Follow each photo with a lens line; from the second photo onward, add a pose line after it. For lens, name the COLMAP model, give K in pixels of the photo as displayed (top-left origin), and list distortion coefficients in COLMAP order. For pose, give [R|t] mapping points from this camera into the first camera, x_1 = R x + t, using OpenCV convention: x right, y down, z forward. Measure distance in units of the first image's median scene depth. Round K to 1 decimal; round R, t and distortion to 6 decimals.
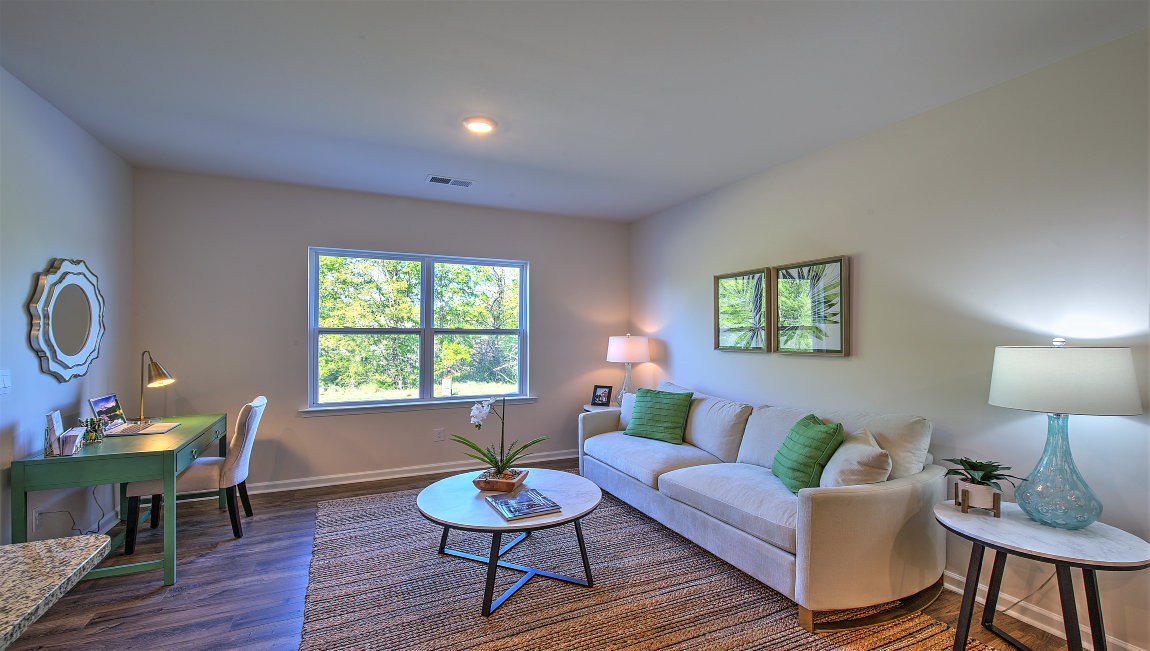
lens RADIAL K [[500.4, 0, 576.9], [0, 500.4, 335.9], [0, 0, 1]] dist [0.006829, -0.002098]
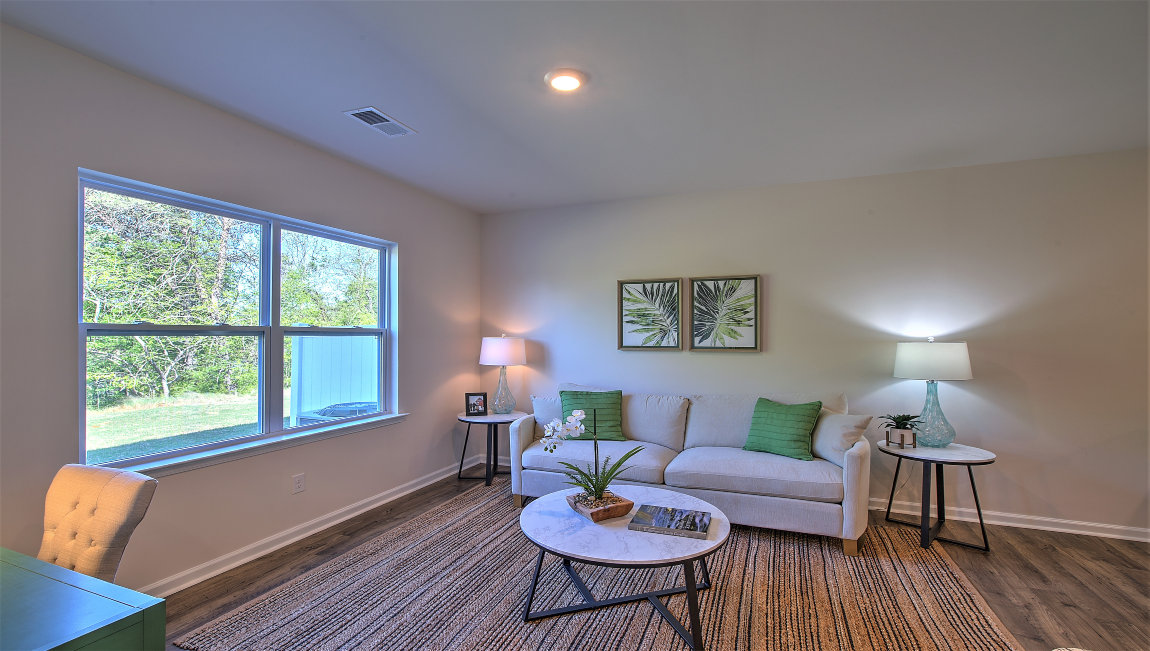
lens RADIAL K [[500.4, 0, 572.7], [0, 500.4, 335.7], [0, 0, 1]] dist [0.006829, -0.002098]
pose [[0.731833, -0.001848, 0.681481, -0.691424], [0.003224, 0.999995, -0.000750, -0.001579], [-0.681476, 0.002746, 0.731835, 0.366085]]
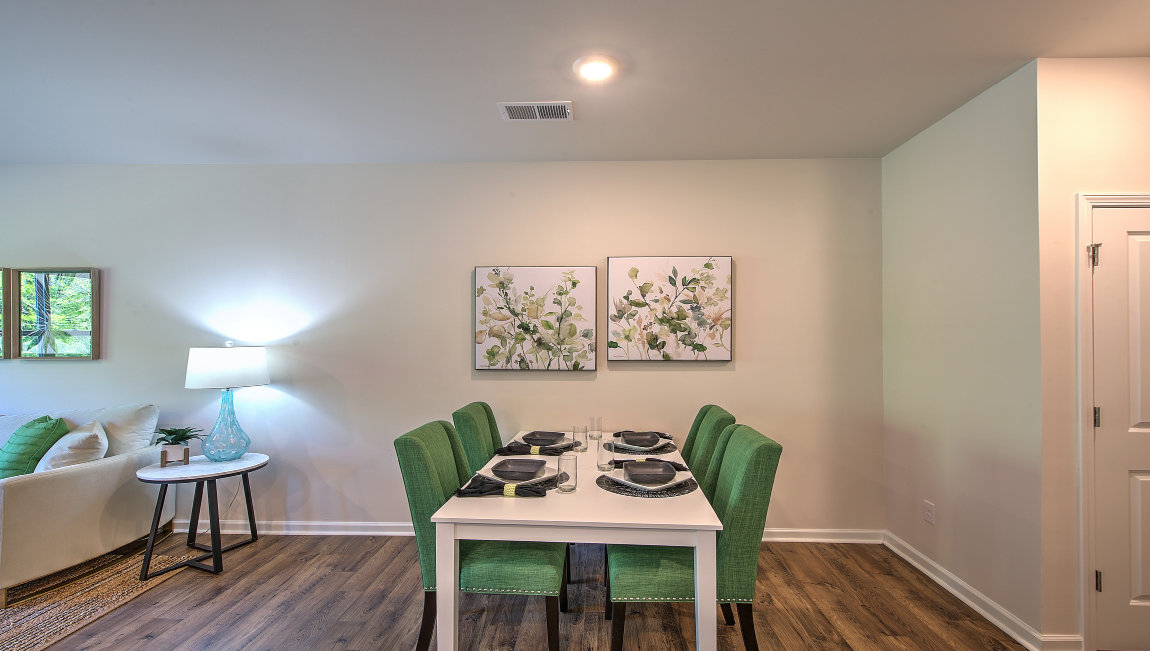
lens RADIAL K [[500.4, 0, 582.3], [0, 500.4, 335.9], [0, 0, 1]] dist [0.006829, -0.002098]
pose [[0.453157, 0.006371, 0.891408, 0.035612], [0.002790, 0.999959, -0.008565, 0.001818], [-0.891426, 0.006368, 0.453121, -0.444806]]
